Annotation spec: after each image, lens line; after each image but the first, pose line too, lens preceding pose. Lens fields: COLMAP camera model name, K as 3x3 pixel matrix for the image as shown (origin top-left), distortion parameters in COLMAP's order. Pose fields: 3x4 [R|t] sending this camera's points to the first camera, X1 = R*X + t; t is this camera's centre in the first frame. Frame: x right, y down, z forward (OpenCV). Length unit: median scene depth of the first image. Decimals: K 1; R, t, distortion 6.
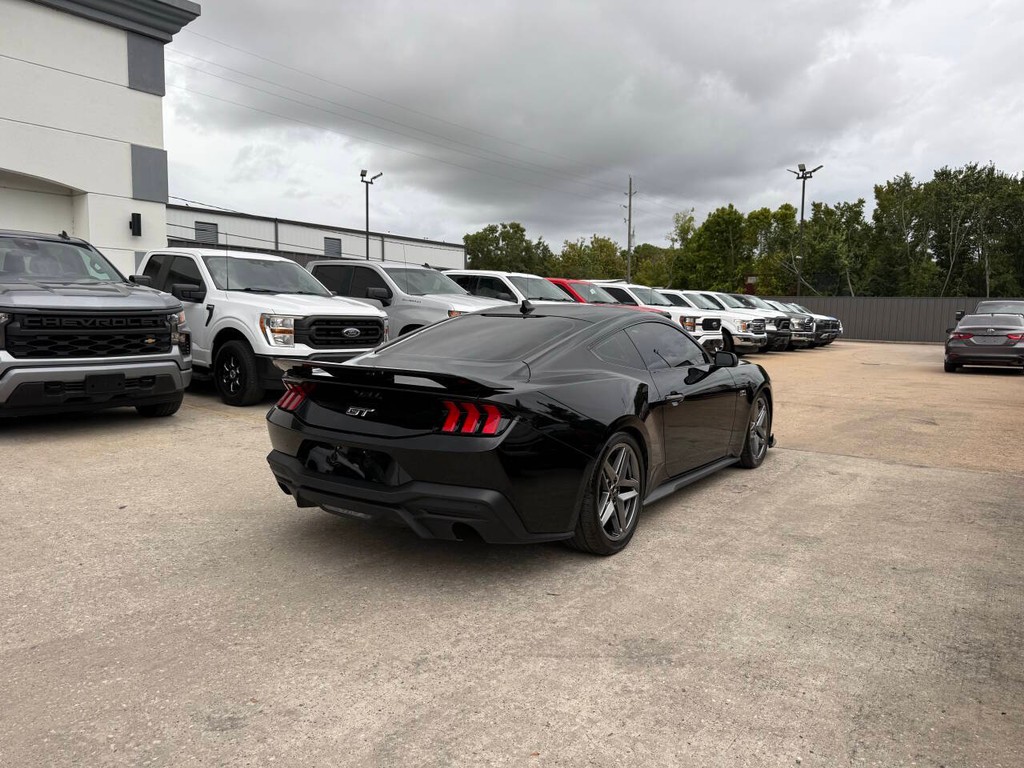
lens RADIAL K [[717.7, 0, 511.6], [0, 717.7, 383.3], [0, 0, 1]] dist [0.044004, -0.049679]
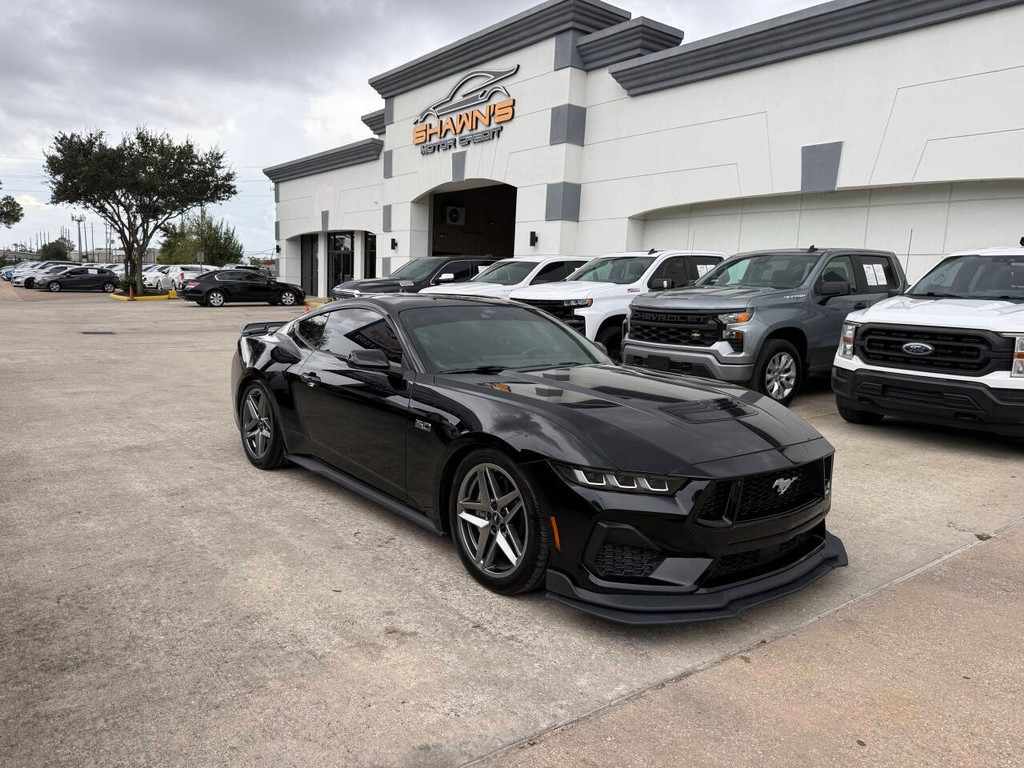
lens RADIAL K [[717.7, 0, 507.7], [0, 717.7, 379.9], [0, 0, 1]] dist [0.044004, -0.049679]
pose [[-0.262798, 0.095060, -0.960157, 1.338181], [-0.138095, 0.981184, 0.134939, -0.183596], [0.954917, 0.168054, -0.244726, 1.773003]]
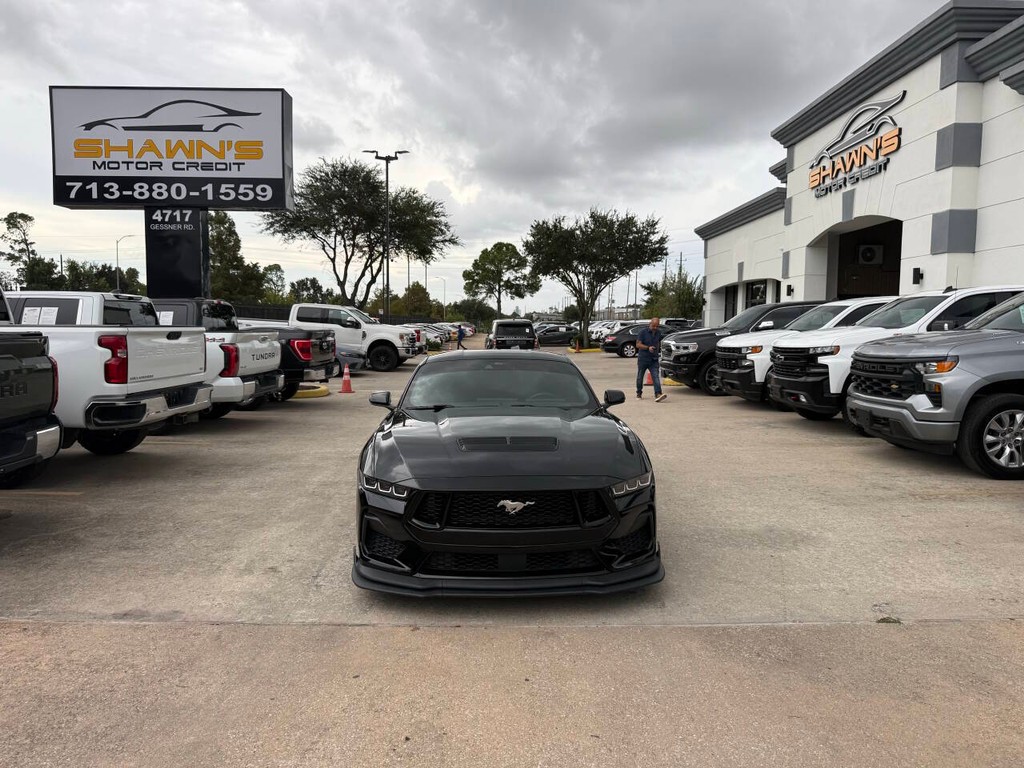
lens RADIAL K [[717.7, 0, 512.6], [0, 717.7, 366.1], [0, 0, 1]] dist [0.044004, -0.049679]
pose [[-0.790136, 0.014171, -0.612767, 1.085724], [-0.076837, 0.989556, 0.121963, -0.311516], [0.608096, 0.143450, -0.780795, 2.631759]]
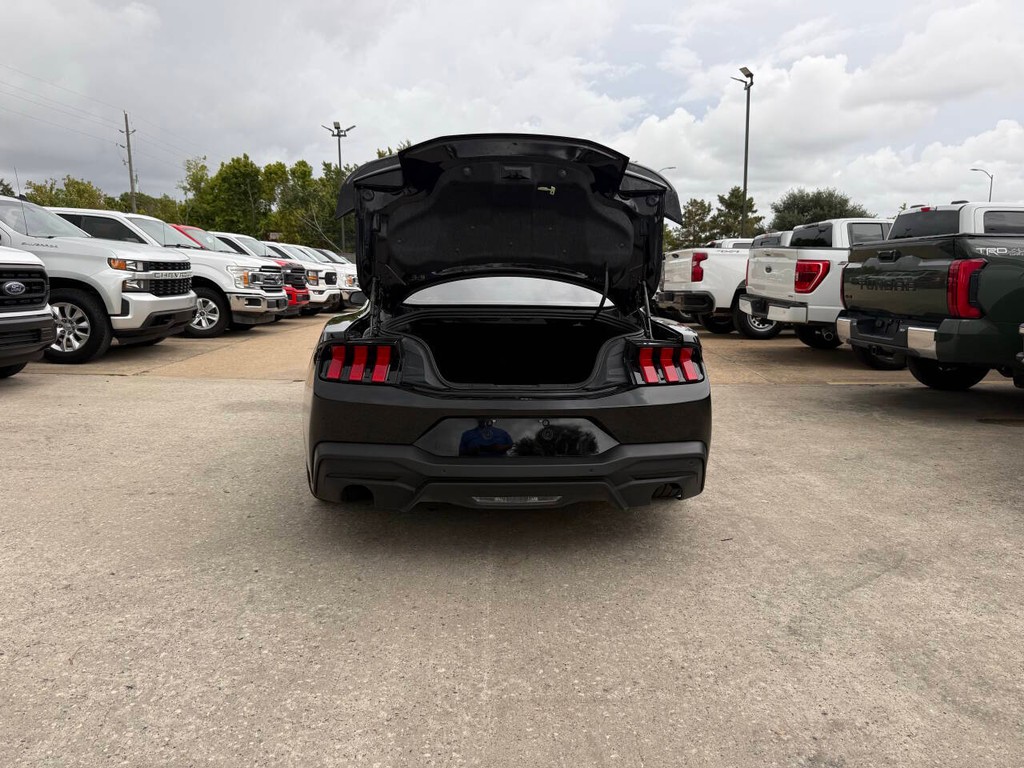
lens RADIAL K [[717.7, 0, 510.0], [0, 717.7, 384.7], [0, 0, 1]] dist [0.044004, -0.049679]
pose [[0.788298, -0.100814, 0.606978, -0.627846], [0.064629, 0.994595, 0.081259, -0.009605], [-0.611890, -0.024828, 0.790553, 0.351899]]
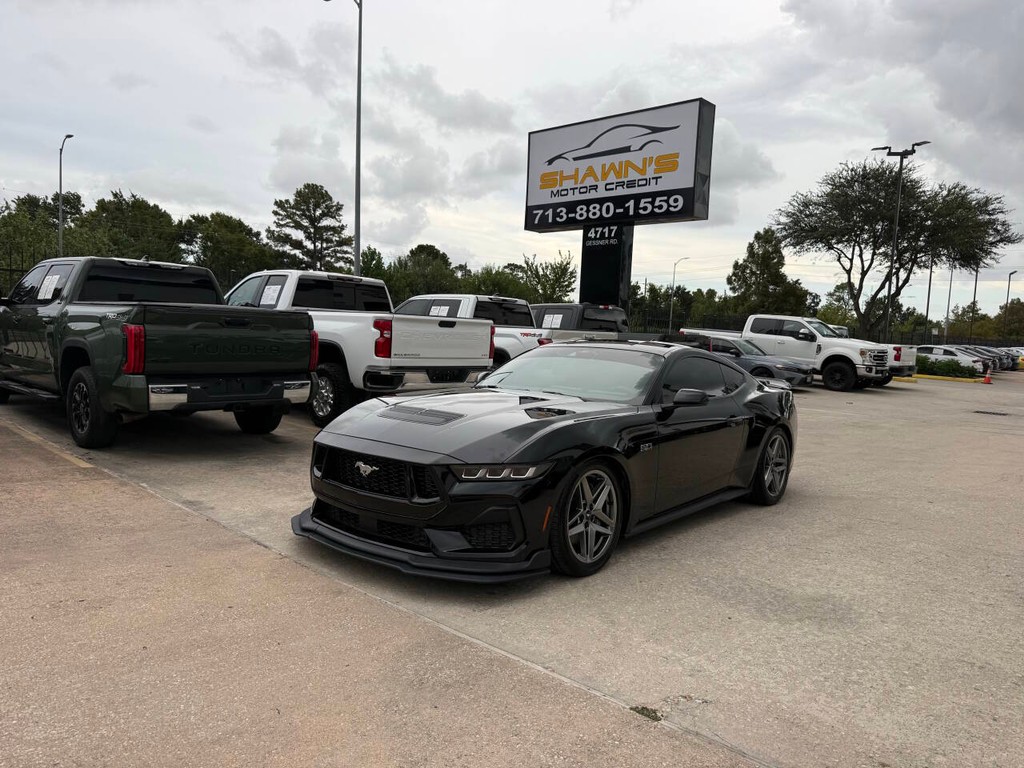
lens RADIAL K [[717.7, 0, 510.9], [0, 717.7, 378.6], [0, 0, 1]] dist [0.044004, -0.049679]
pose [[-0.994271, -0.063276, 0.086151, 0.198995], [-0.048676, 0.985571, 0.162114, -0.299398], [-0.095166, 0.156992, -0.983004, 2.844443]]
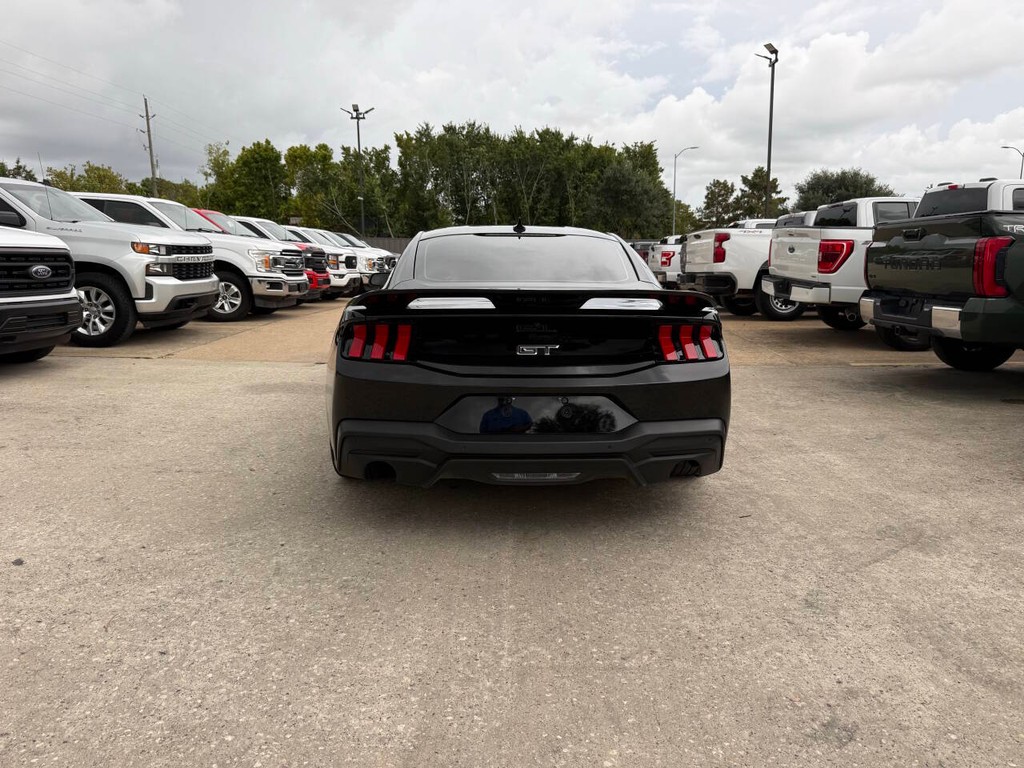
lens RADIAL K [[717.7, 0, 515.4], [0, 717.7, 390.5], [0, 0, 1]] dist [0.044004, -0.049679]
pose [[0.800474, -0.120412, 0.587147, -0.632044], [0.068892, 0.991604, 0.109436, -0.003488], [-0.595395, -0.047151, 0.802049, 0.345764]]
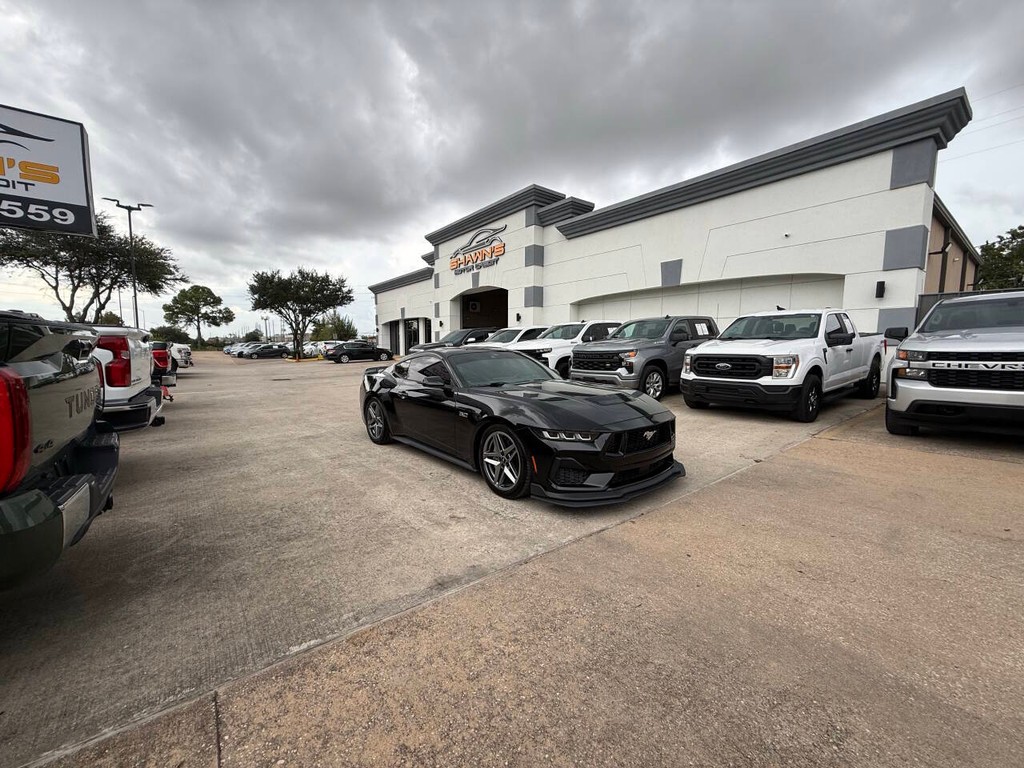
lens RADIAL K [[404.2, 0, 510.1], [0, 404.2, 385.0], [0, 0, 1]] dist [0.001443, 0.000460]
pose [[-0.252920, 0.075536, -0.964534, 1.417920], [-0.096404, 0.990018, 0.102811, -0.171678], [0.962672, 0.118987, -0.243113, 1.798318]]
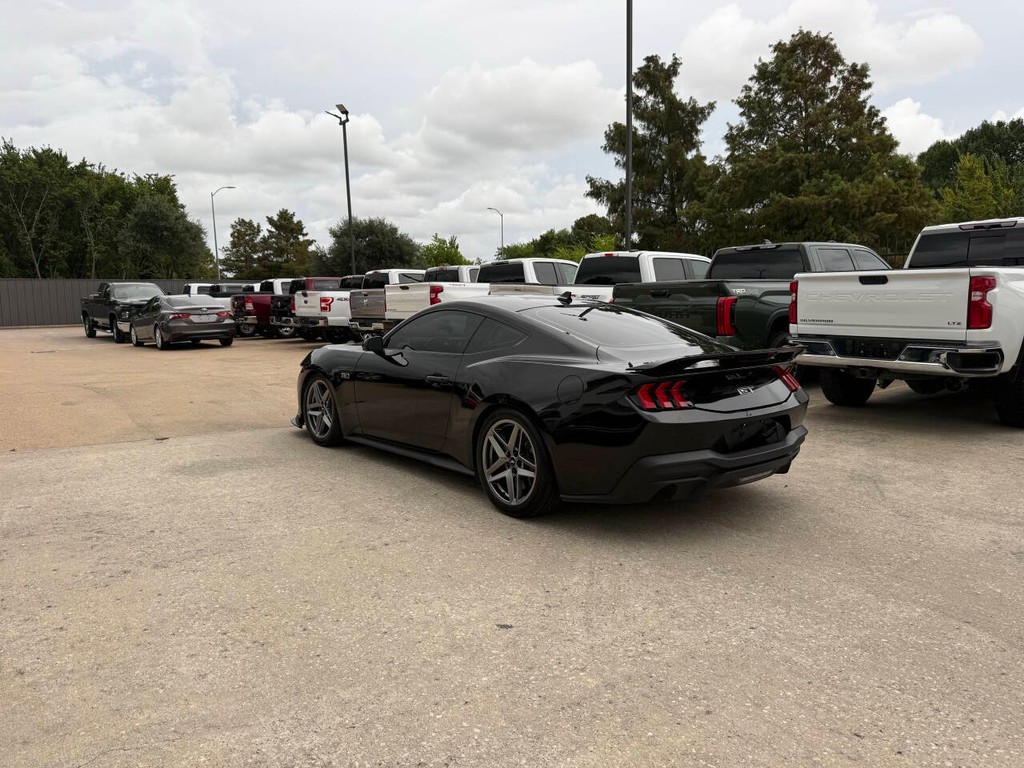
lens RADIAL K [[717.7, 0, 517.3], [0, 717.7, 392.1], [0, 0, 1]] dist [0.044004, -0.049679]
pose [[0.275016, -0.144636, 0.950498, -1.285579], [0.106894, 0.987090, 0.119275, -0.122365], [-0.955479, 0.068800, 0.286927, 0.924203]]
